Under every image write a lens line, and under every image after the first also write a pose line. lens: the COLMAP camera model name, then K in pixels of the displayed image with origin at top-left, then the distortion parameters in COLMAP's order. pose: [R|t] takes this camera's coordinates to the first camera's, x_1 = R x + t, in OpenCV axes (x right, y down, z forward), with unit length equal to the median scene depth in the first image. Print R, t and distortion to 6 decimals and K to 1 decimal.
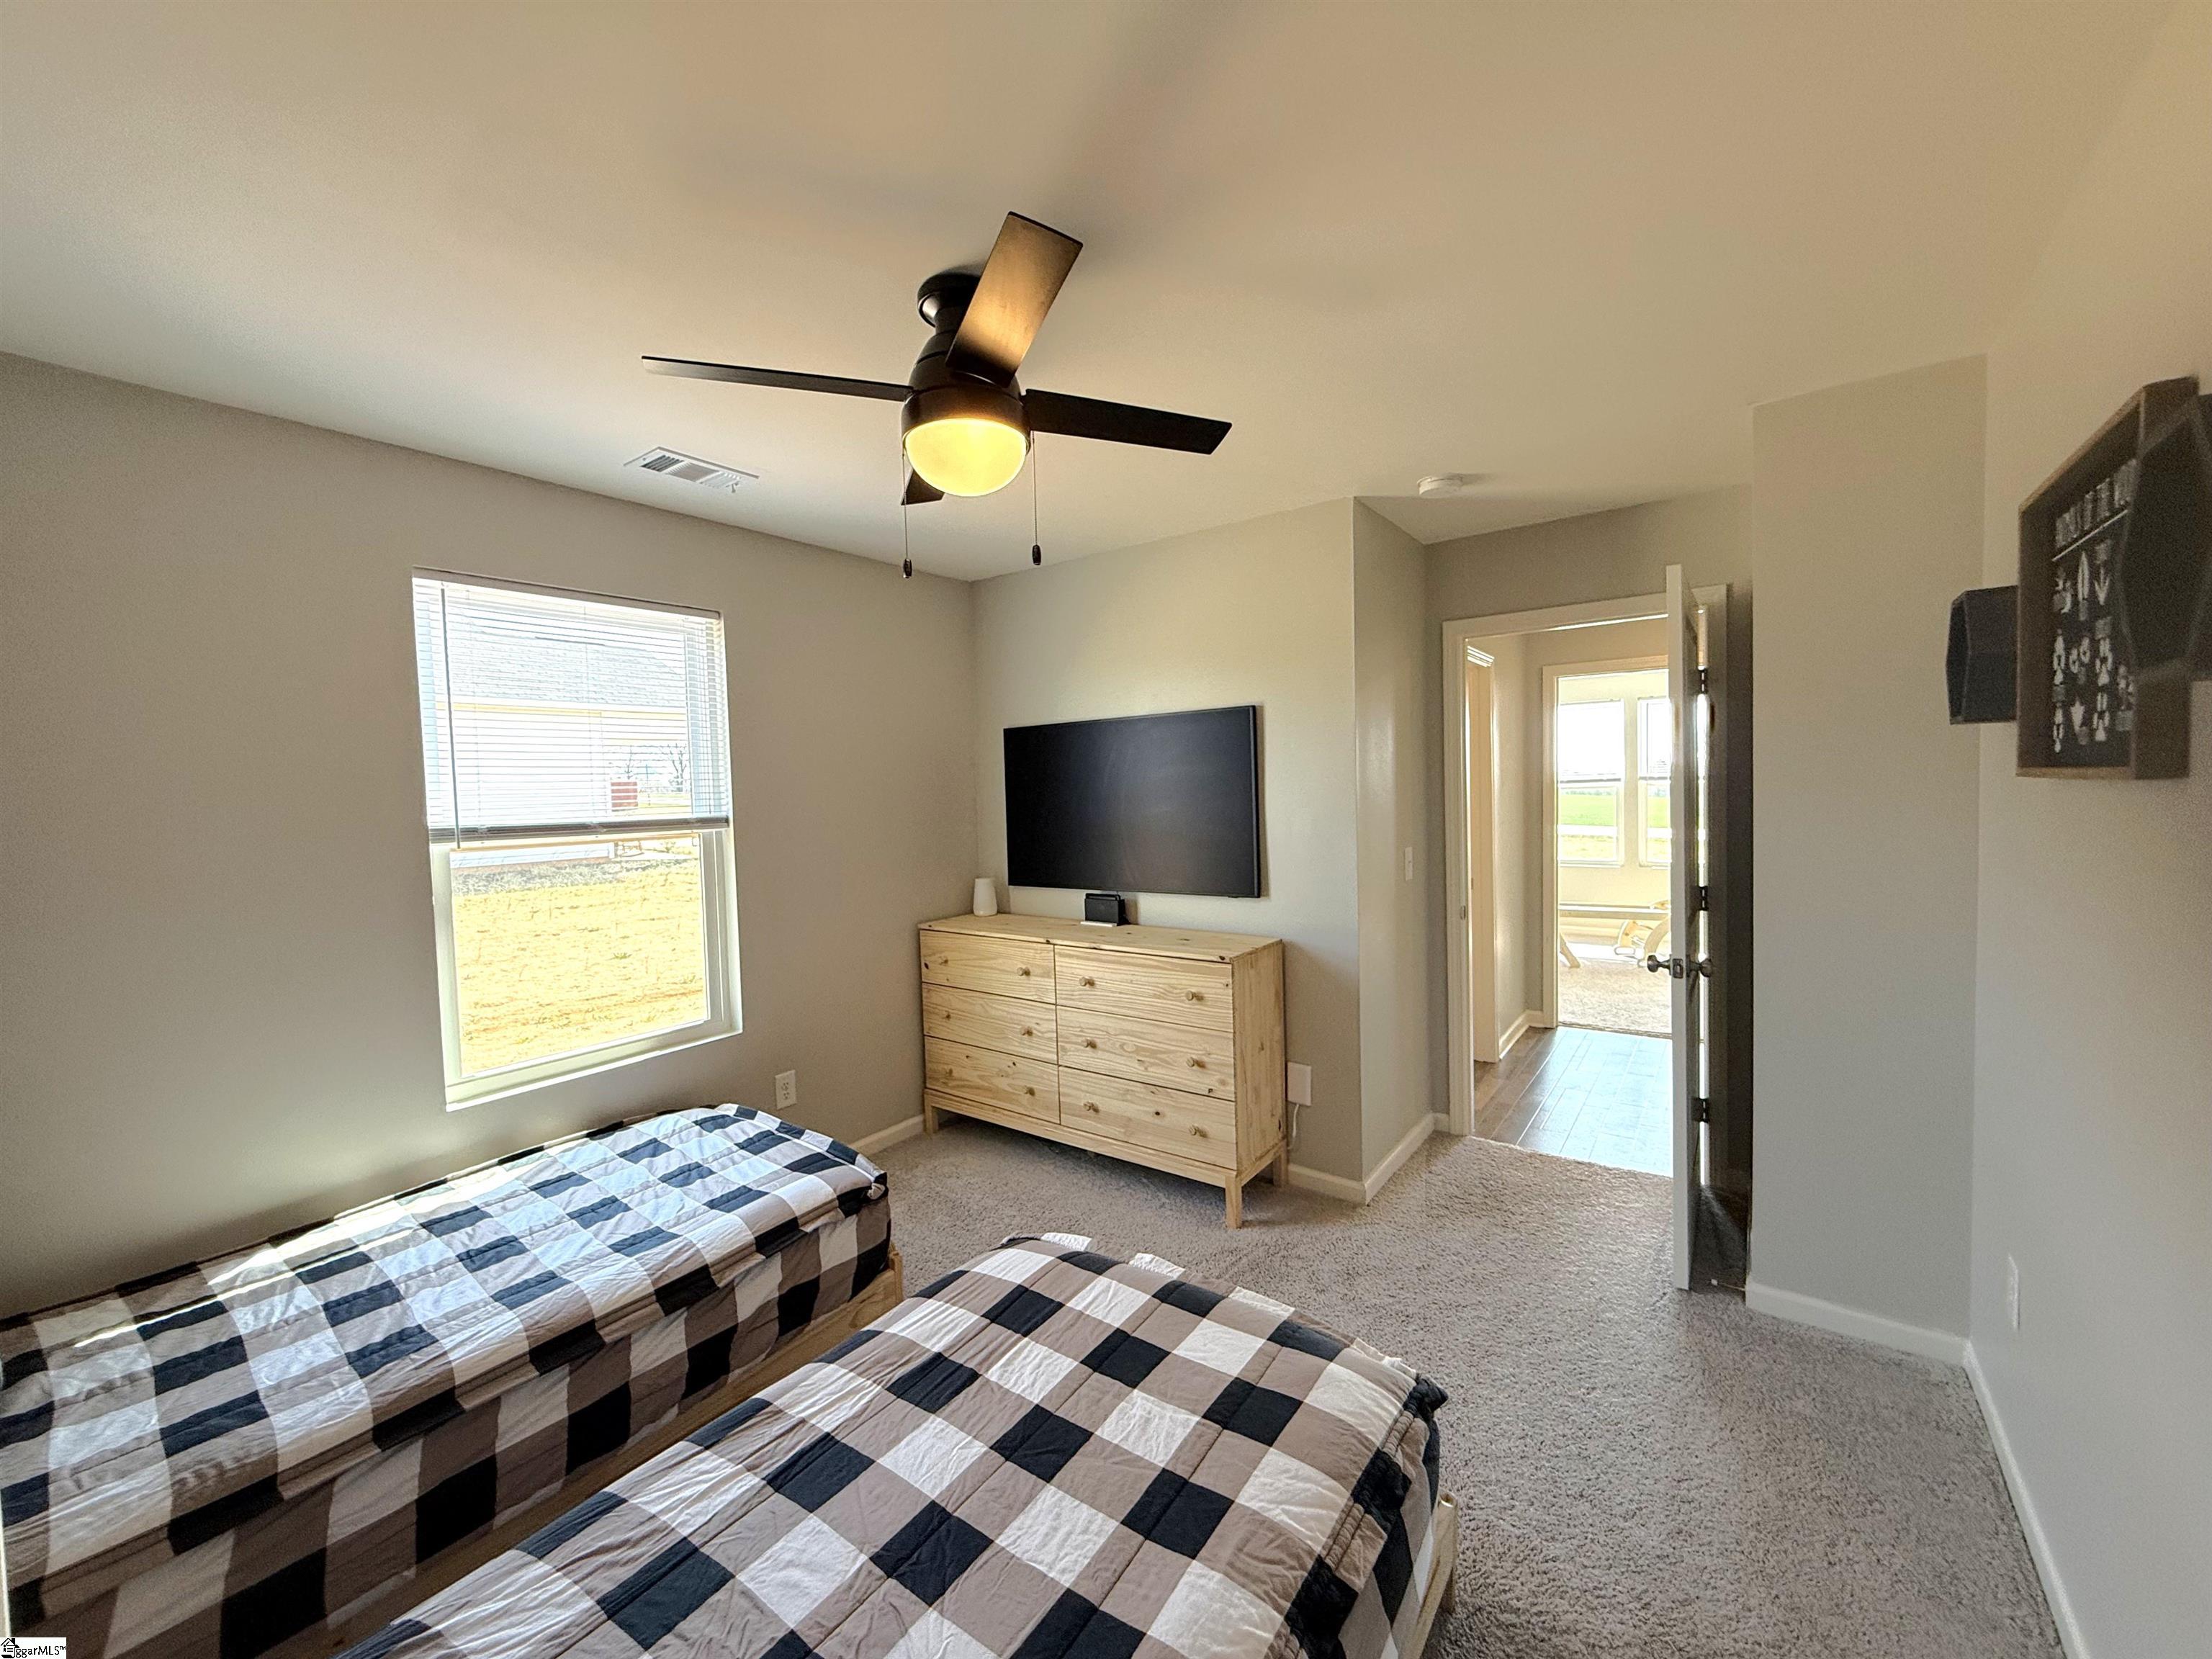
lens RADIAL K [[878.3, 0, 1099.5], [0, 878.3, 828.1], [0, 0, 1]] dist [-0.000152, -0.000369]
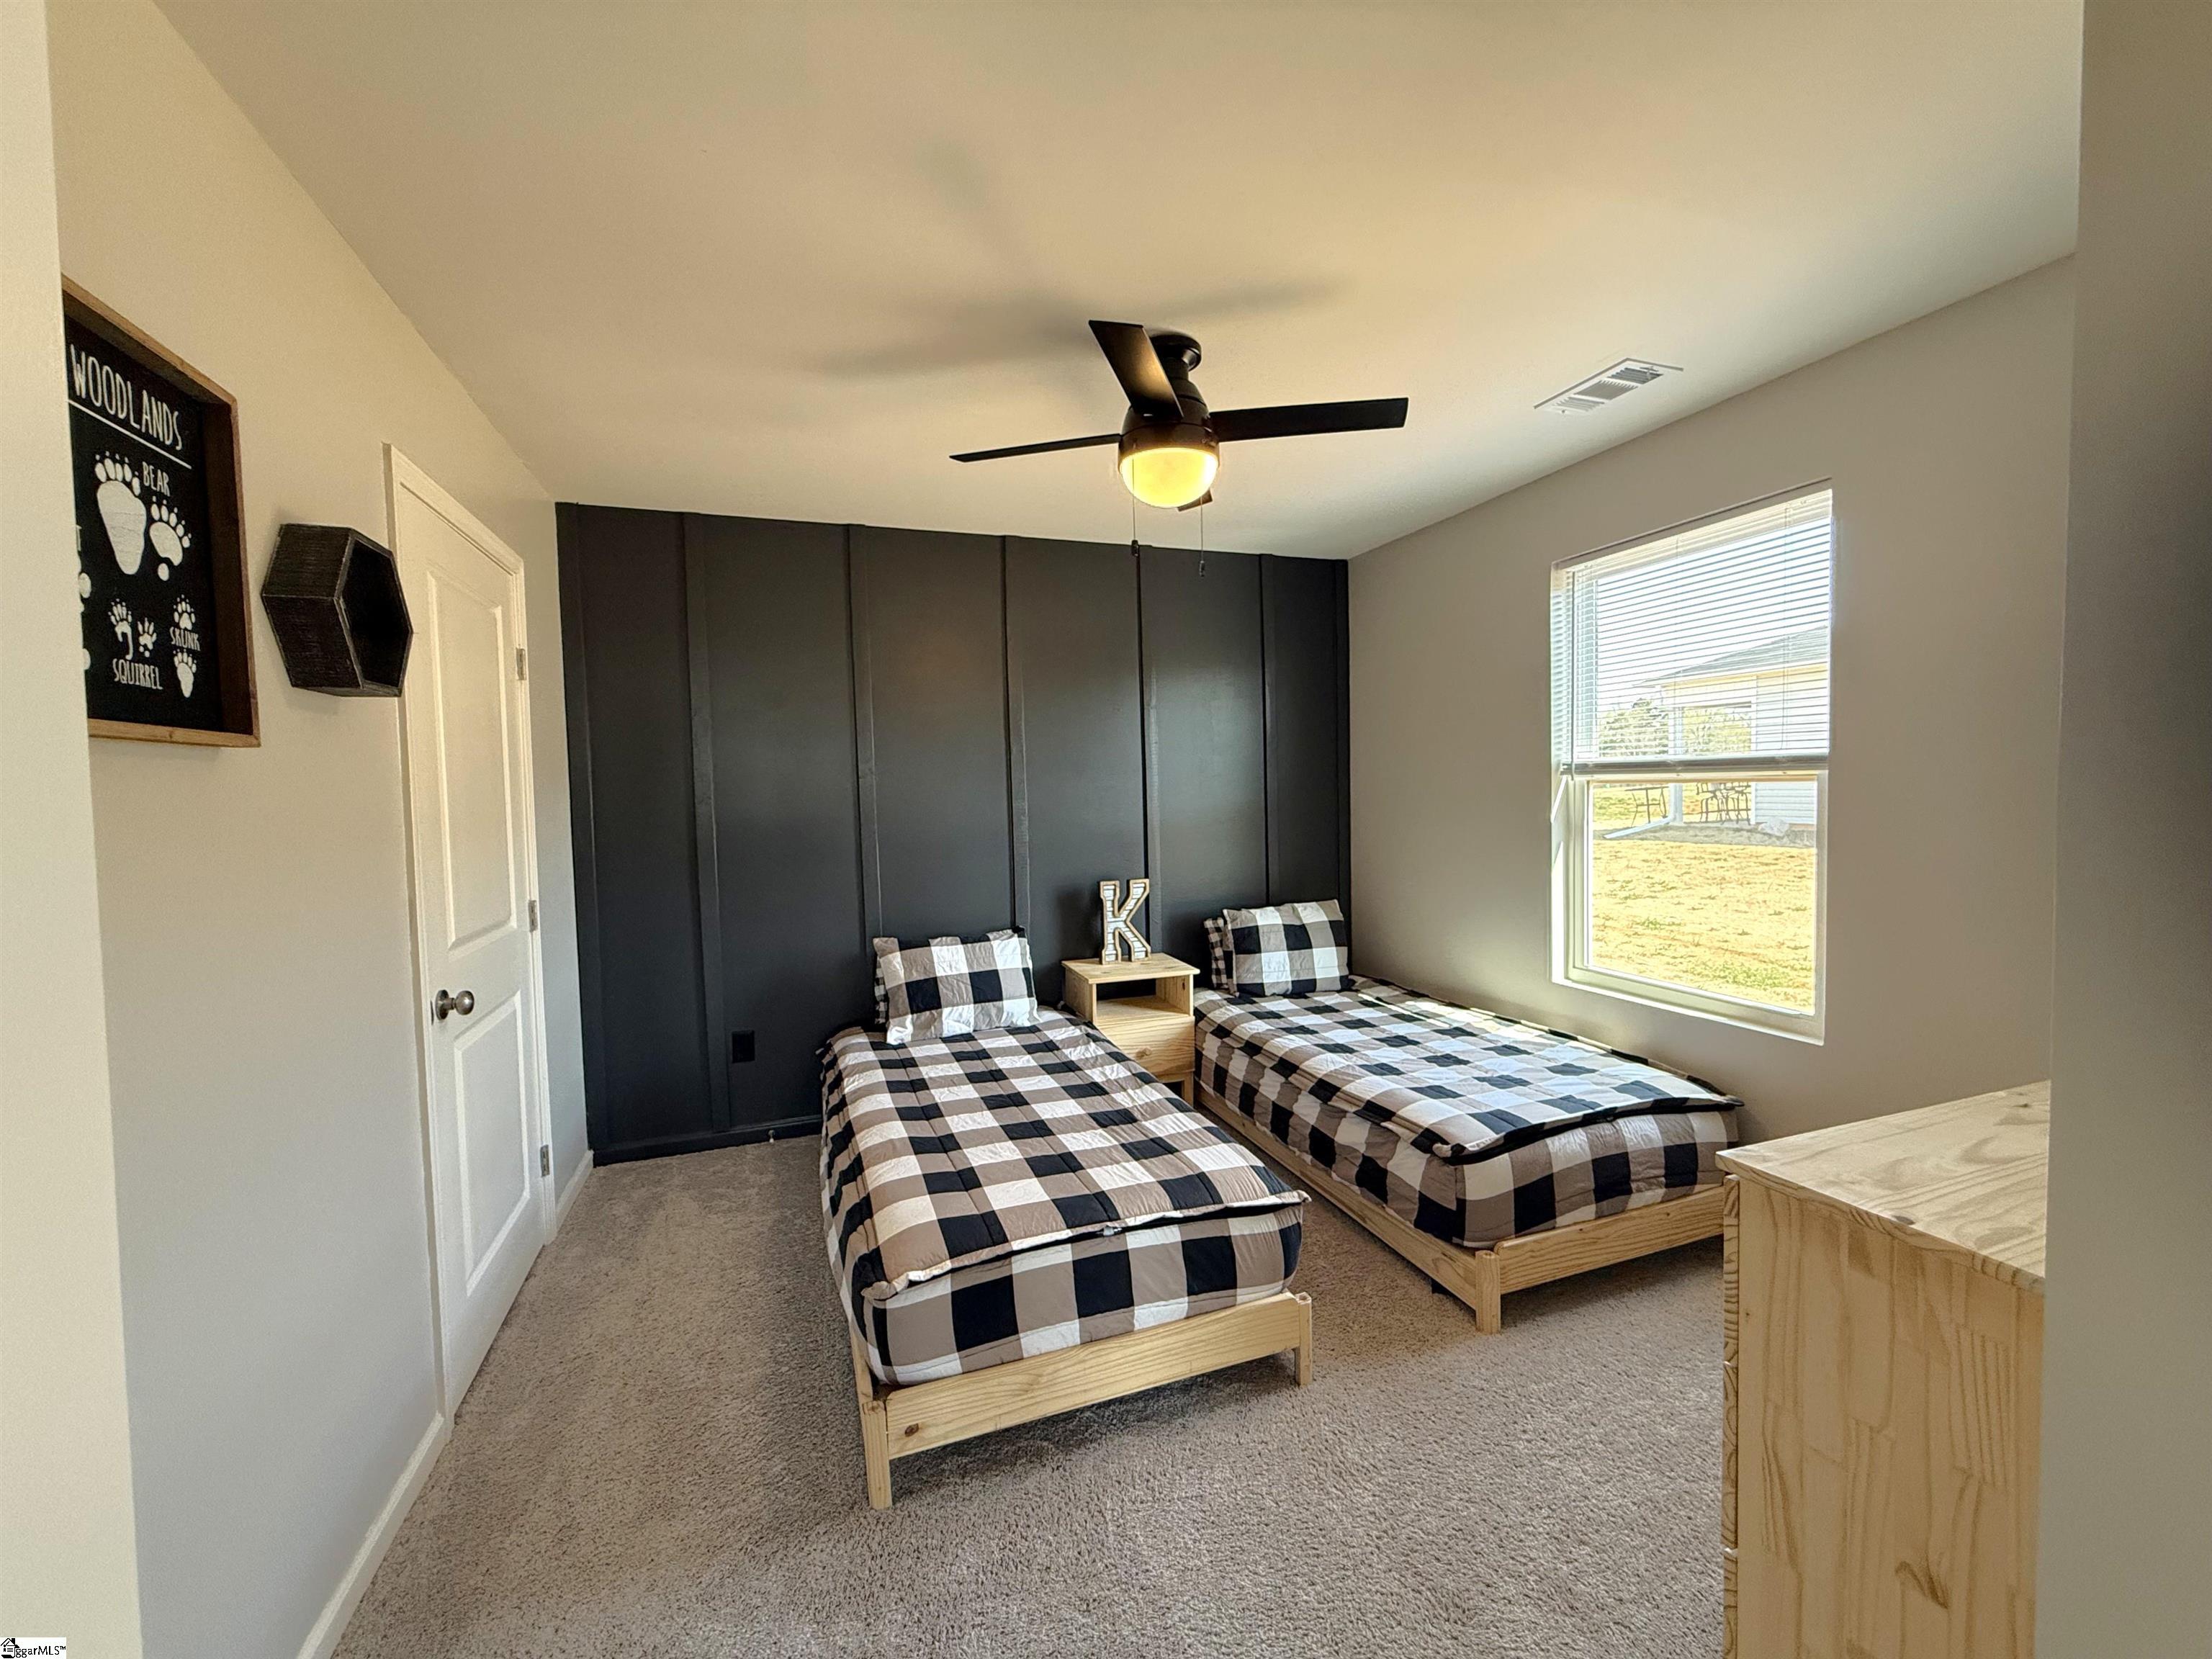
lens RADIAL K [[878.3, 0, 1099.5], [0, 878.3, 828.1], [0, 0, 1]] dist [-0.000152, -0.000369]
pose [[-0.563755, 0.079684, -0.822089, 0.766114], [0.003460, 0.995554, 0.094125, -0.032640], [0.825935, 0.050219, -0.561525, 1.285484]]
